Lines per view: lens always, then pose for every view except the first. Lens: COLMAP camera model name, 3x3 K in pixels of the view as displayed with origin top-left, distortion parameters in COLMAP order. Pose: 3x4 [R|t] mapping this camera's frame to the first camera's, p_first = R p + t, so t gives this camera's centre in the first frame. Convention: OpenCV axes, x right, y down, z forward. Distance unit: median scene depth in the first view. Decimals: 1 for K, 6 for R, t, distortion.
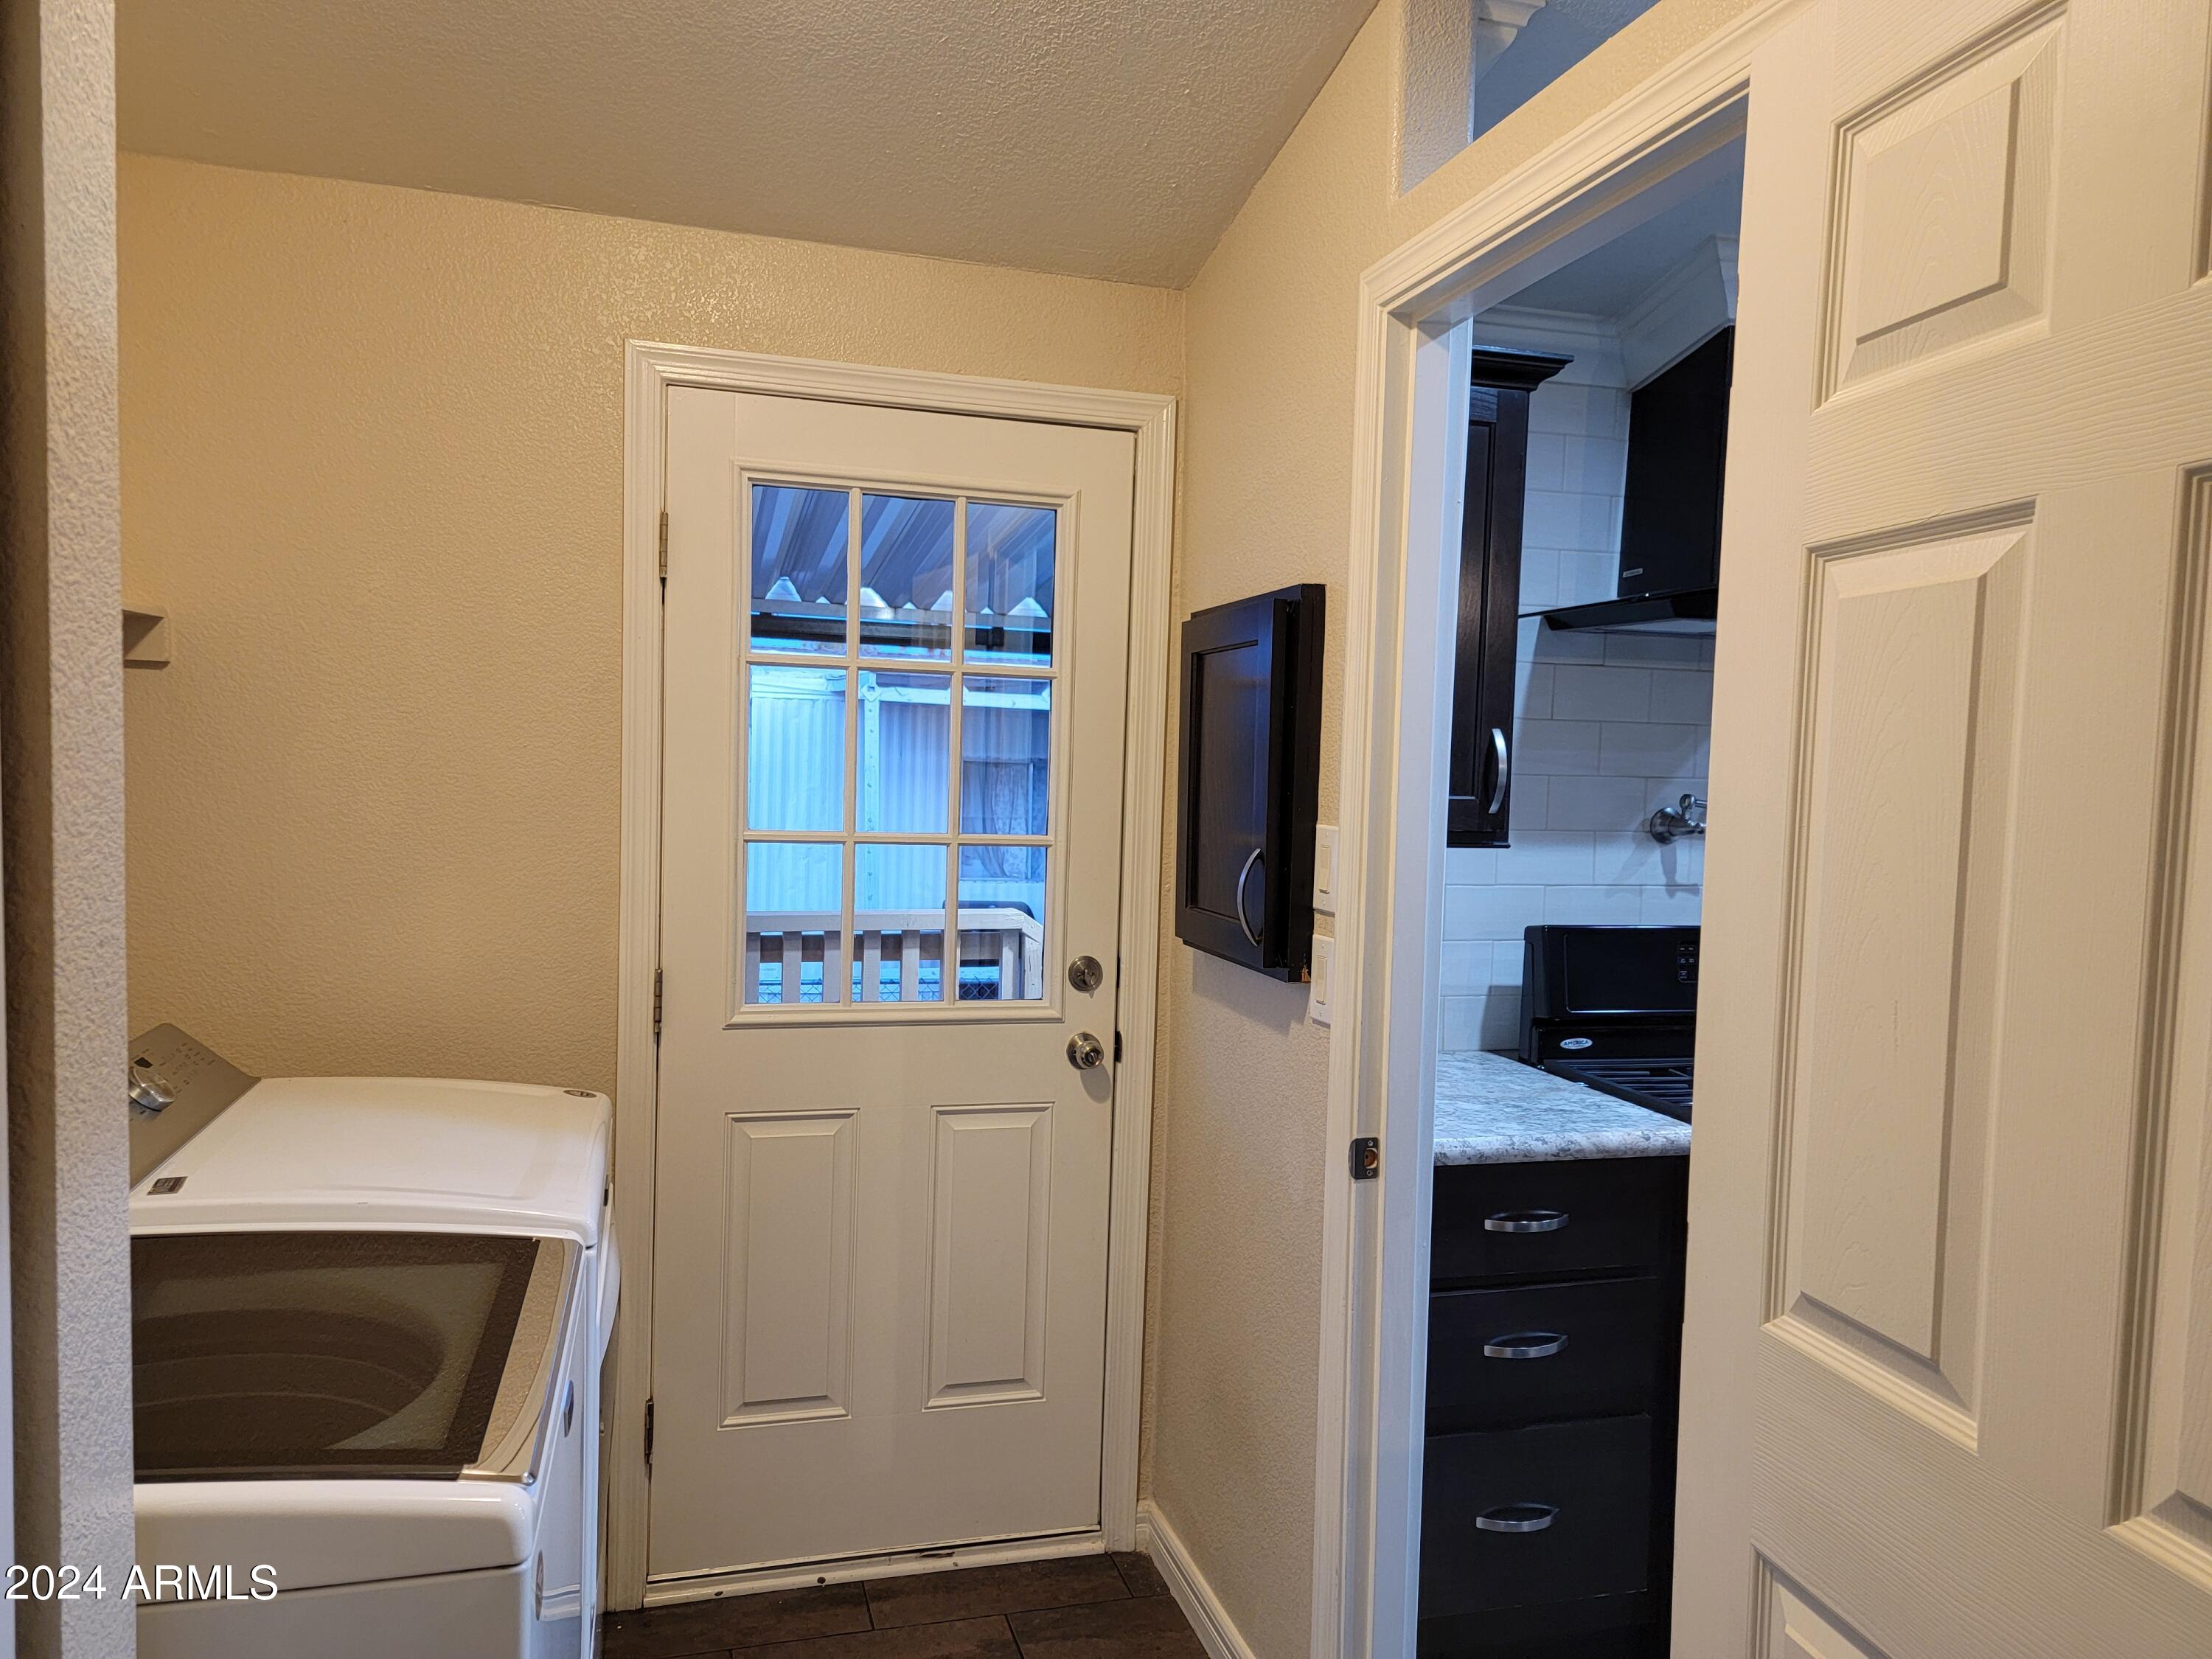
lens RADIAL K [[1529.9, 0, 1087.5], [0, 1529.9, 853.1], [0, 0, 1]] dist [0.074406, -0.056470]
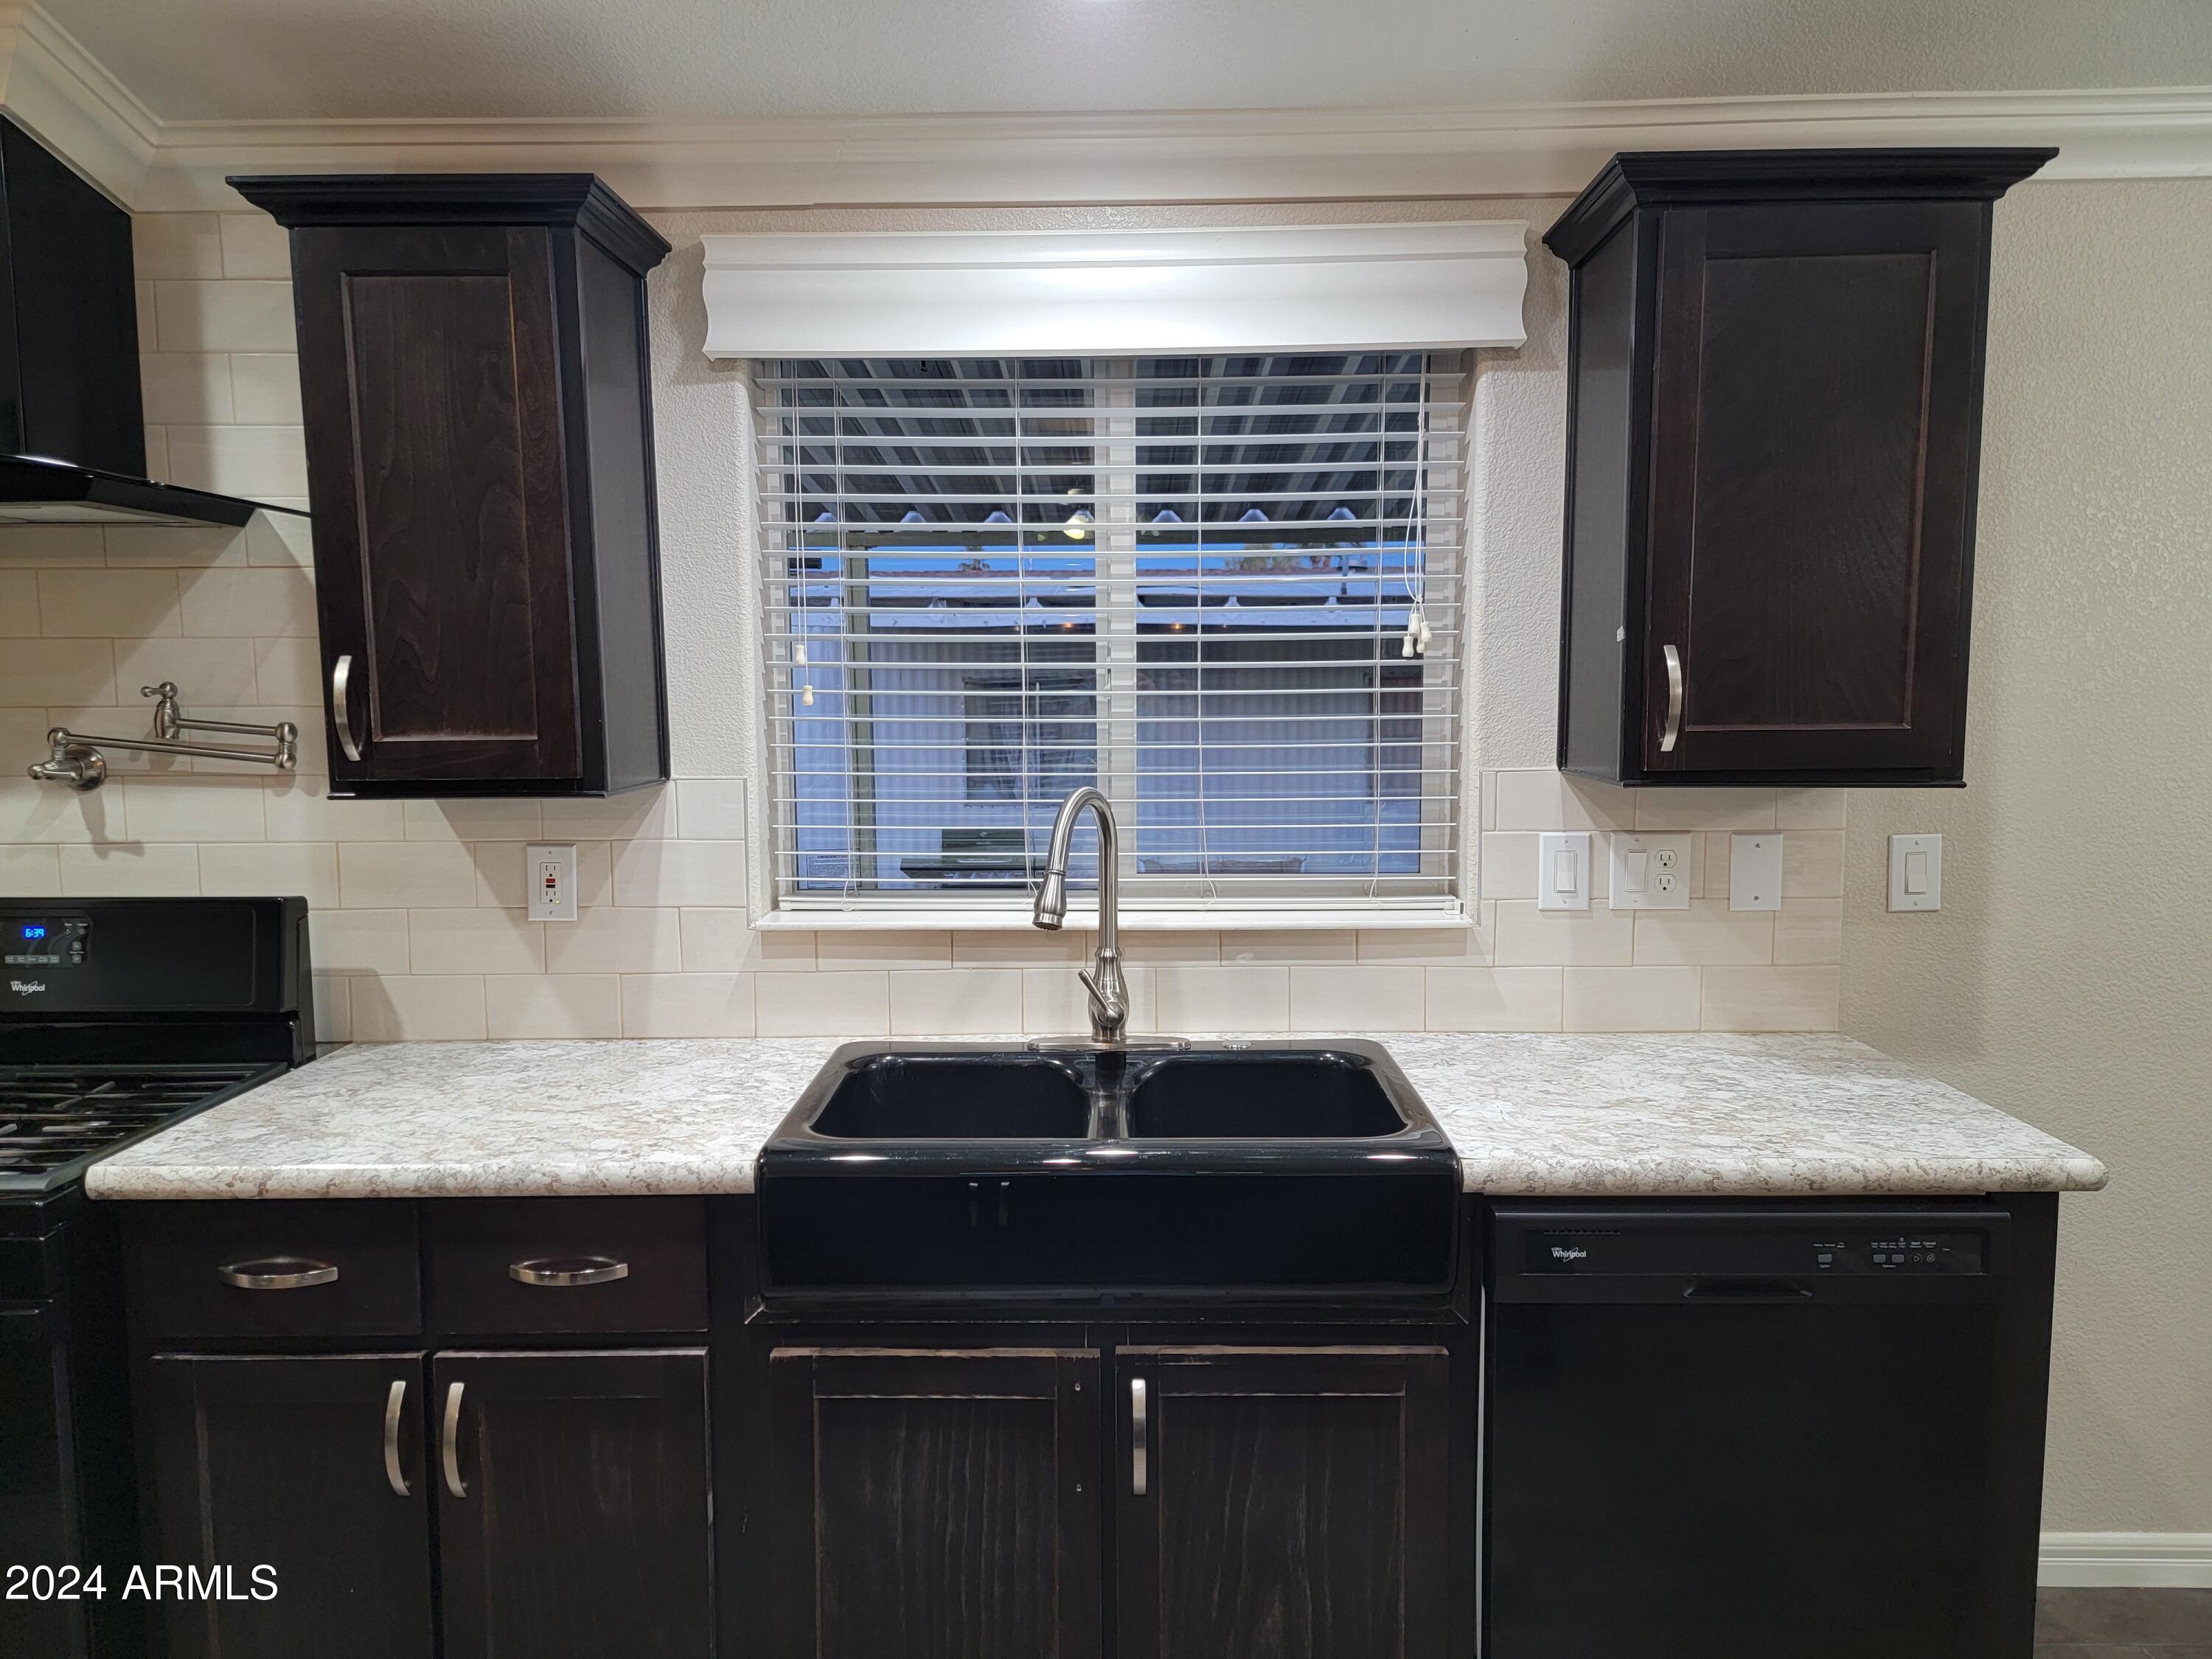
lens RADIAL K [[1529.9, 0, 1097.4], [0, 1529.9, 836.0], [0, 0, 1]] dist [0.074406, -0.056470]
pose [[0.957841, -0.006231, -0.287230, 1.172658], [0.018709, 0.998996, 0.040718, -0.006127], [0.286688, -0.044375, 0.956996, 0.409873]]
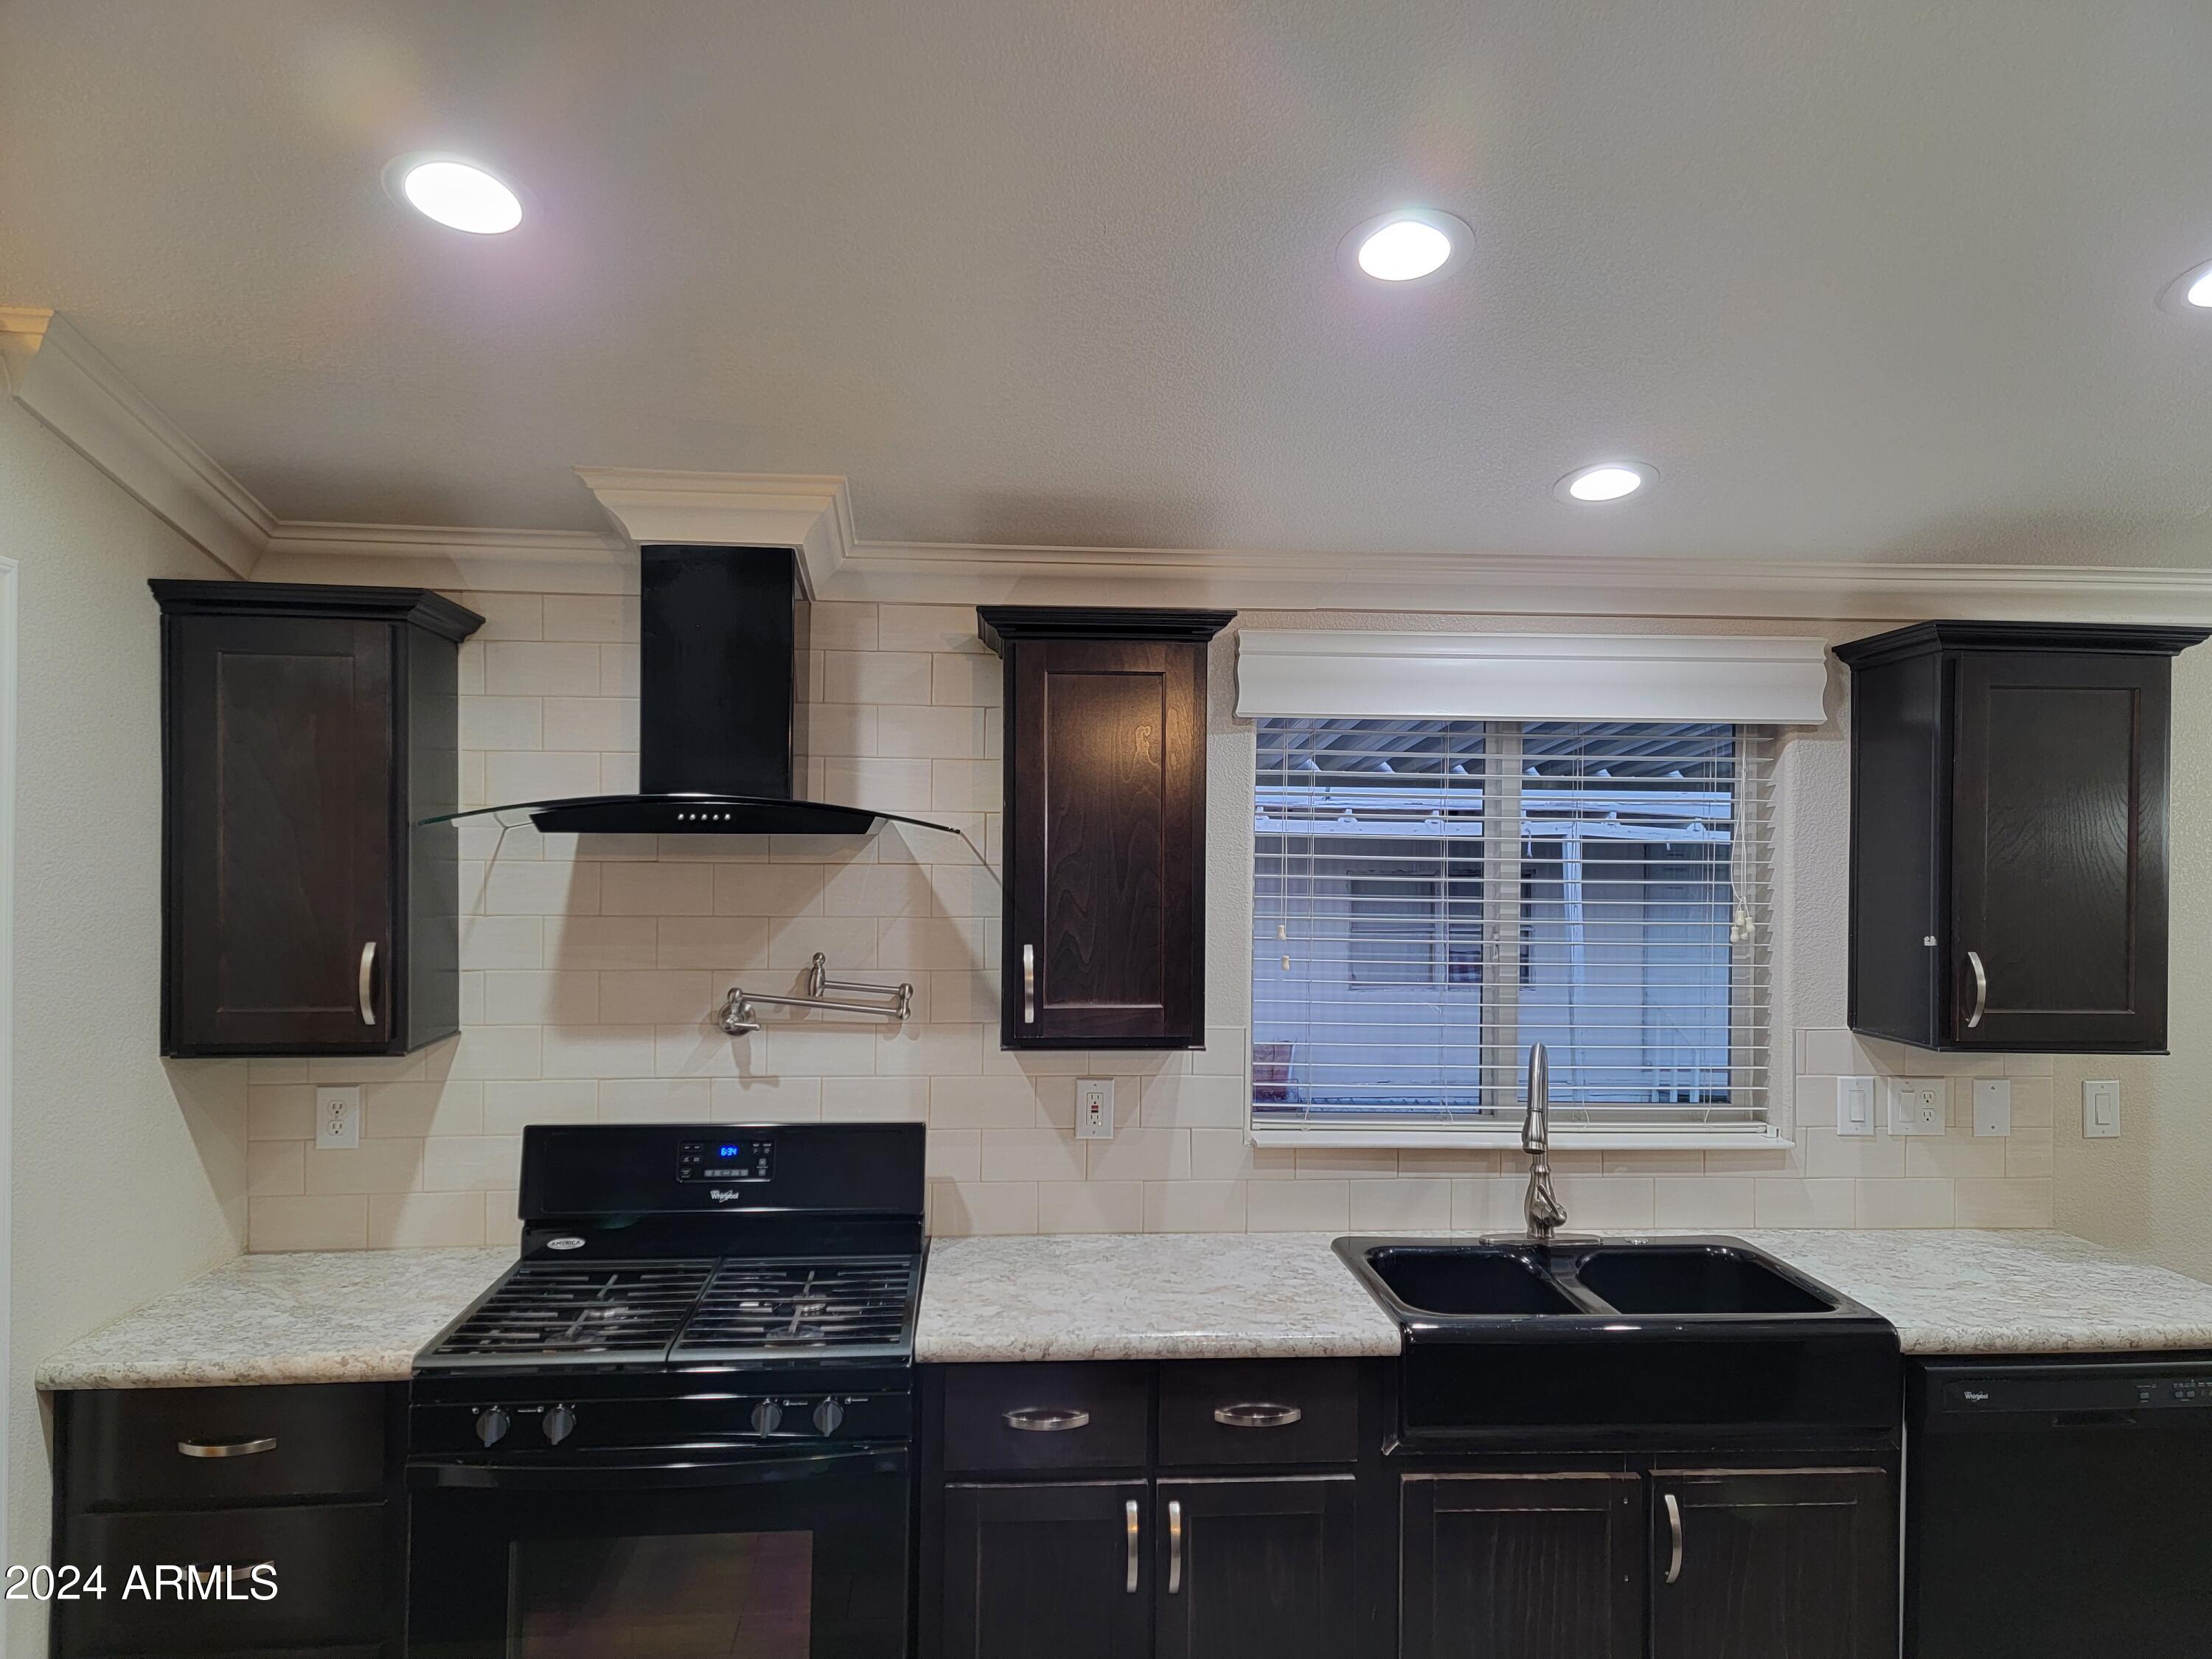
lens RADIAL K [[1529.9, 0, 1117.6], [0, 1529.9, 843.7], [0, 0, 1]] dist [0.074406, -0.056470]
pose [[0.982181, -0.016651, -0.187197, 0.861044], [0.005582, 0.998212, -0.059505, -0.074350], [0.187853, 0.057399, 0.980519, 0.063444]]
